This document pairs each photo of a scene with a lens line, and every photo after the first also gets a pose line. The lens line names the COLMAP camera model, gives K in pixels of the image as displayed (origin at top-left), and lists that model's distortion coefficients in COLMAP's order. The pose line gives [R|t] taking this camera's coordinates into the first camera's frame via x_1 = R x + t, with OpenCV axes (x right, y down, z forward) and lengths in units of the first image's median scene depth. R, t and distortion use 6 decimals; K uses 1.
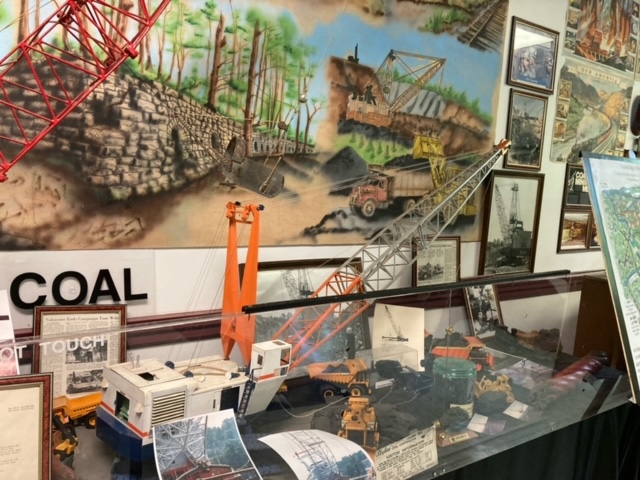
lens RADIAL K [[513.2, 0, 319.0], [0, 513.2, 232.8], [0, 0, 1]] dist [0.008748, -0.003605]
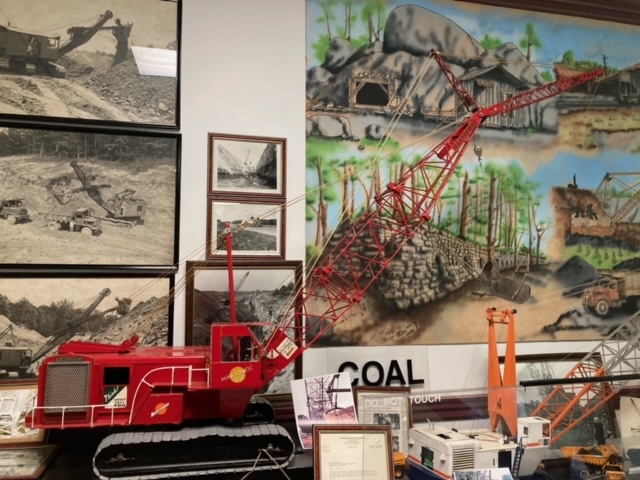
lens RADIAL K [[513.2, 0, 319.0], [0, 513.2, 232.8], [0, 0, 1]] dist [0.008748, -0.003605]
pose [[0.924855, -0.091605, -0.369124, -0.059592], [0.018685, 0.980332, -0.196471, 0.002815], [0.379862, 0.174810, 0.908376, -0.382284]]
